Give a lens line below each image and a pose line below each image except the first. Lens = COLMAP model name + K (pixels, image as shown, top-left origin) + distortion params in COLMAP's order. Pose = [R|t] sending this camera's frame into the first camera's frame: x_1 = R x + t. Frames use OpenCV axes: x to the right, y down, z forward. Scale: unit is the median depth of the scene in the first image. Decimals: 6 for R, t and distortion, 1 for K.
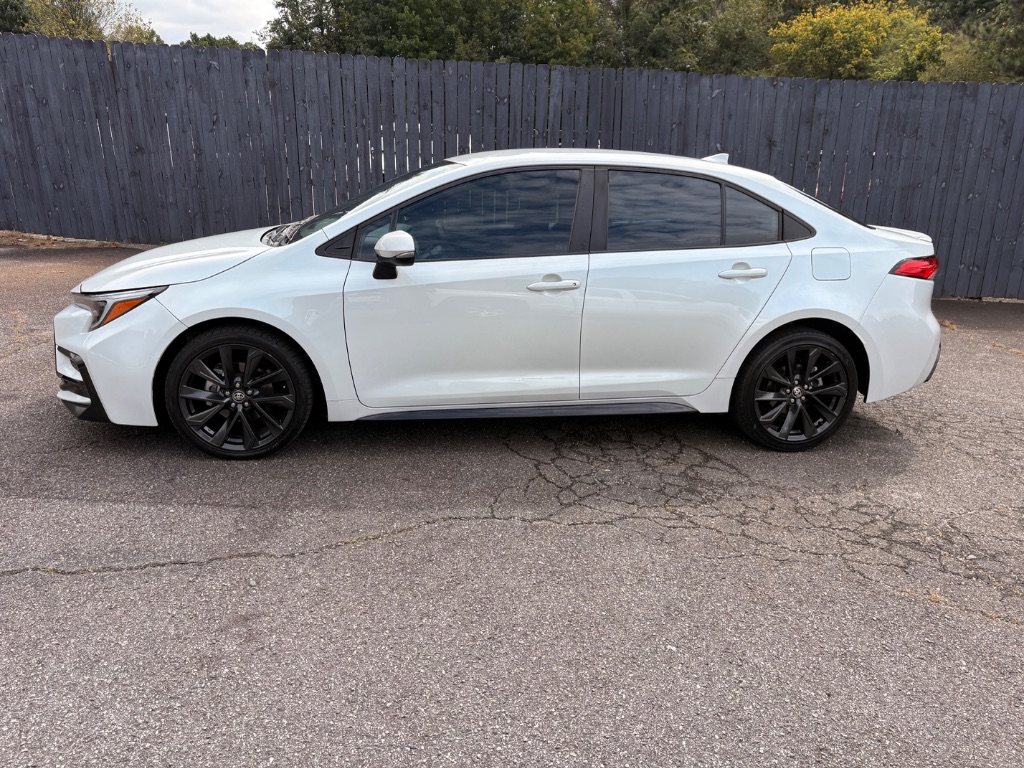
lens RADIAL K [[772.1, 0, 506.0], [0, 772.1, 384.2], [0, 0, 1]] dist [0.054554, -0.058349]
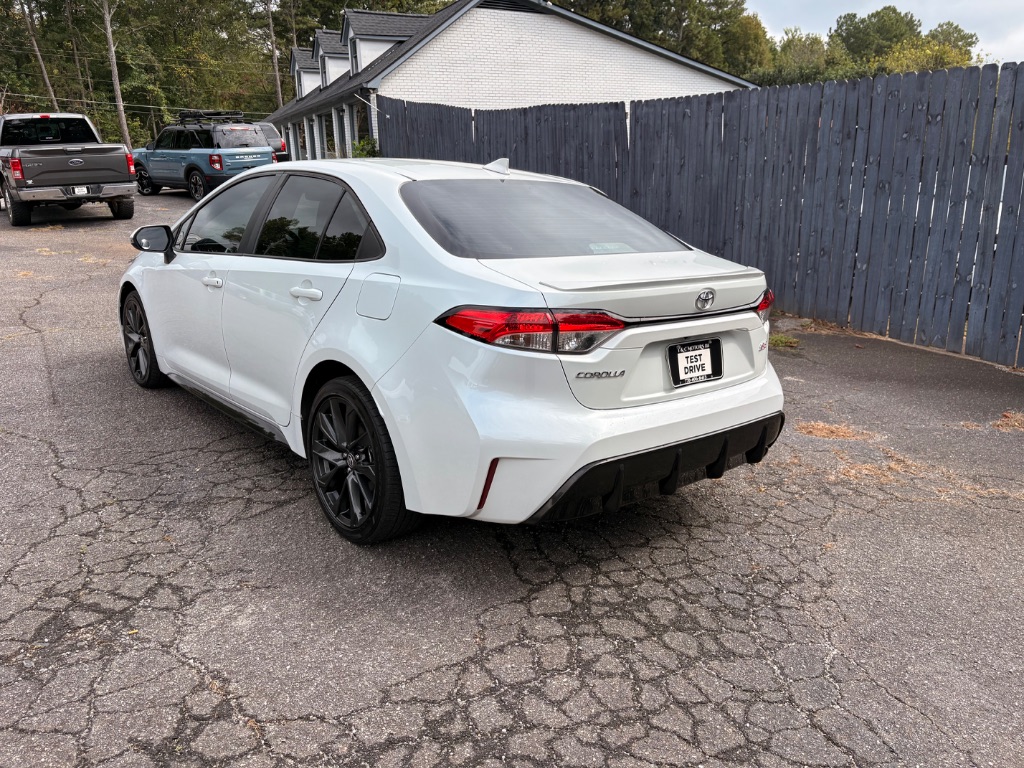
lens RADIAL K [[772.1, 0, 524.8], [0, 772.1, 386.0], [0, 0, 1]] dist [0.054554, -0.058349]
pose [[0.532536, 0.194142, -0.823841, 0.452919], [-0.252798, 0.965394, 0.064089, -0.063691], [0.807774, 0.174136, 0.563186, 0.296813]]
